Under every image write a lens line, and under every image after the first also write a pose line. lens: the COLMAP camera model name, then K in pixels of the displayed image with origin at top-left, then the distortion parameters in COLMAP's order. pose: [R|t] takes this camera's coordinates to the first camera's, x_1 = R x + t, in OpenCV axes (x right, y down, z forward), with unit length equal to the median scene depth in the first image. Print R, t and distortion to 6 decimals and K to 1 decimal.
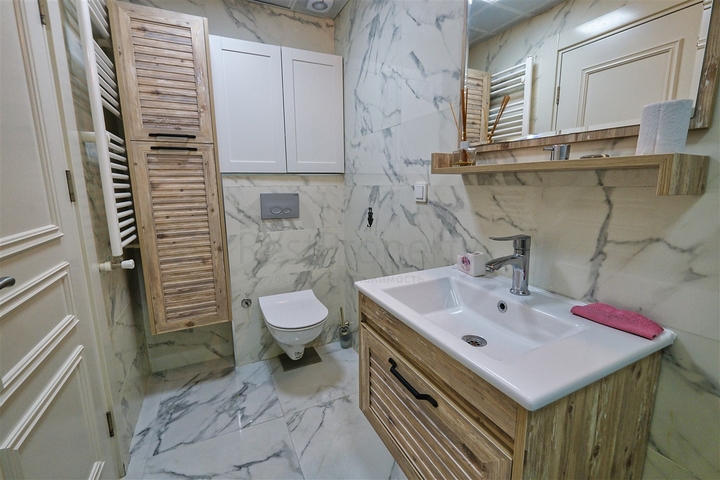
lens RADIAL K [[311.6, 0, 358.7], [0, 311.6, 236.5], [0, 0, 1]] dist [0.000719, -0.000316]
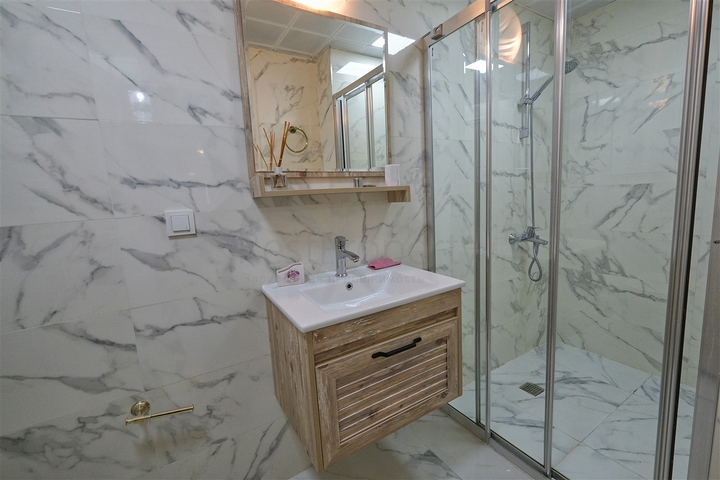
lens RADIAL K [[311.6, 0, 358.2], [0, 311.6, 237.1], [0, 0, 1]] dist [0.000719, -0.000316]
pose [[-0.106033, -0.125618, 0.986396, -0.705240], [0.219436, 0.964576, 0.146427, -0.147703], [-0.969848, 0.231977, -0.074711, 0.764652]]
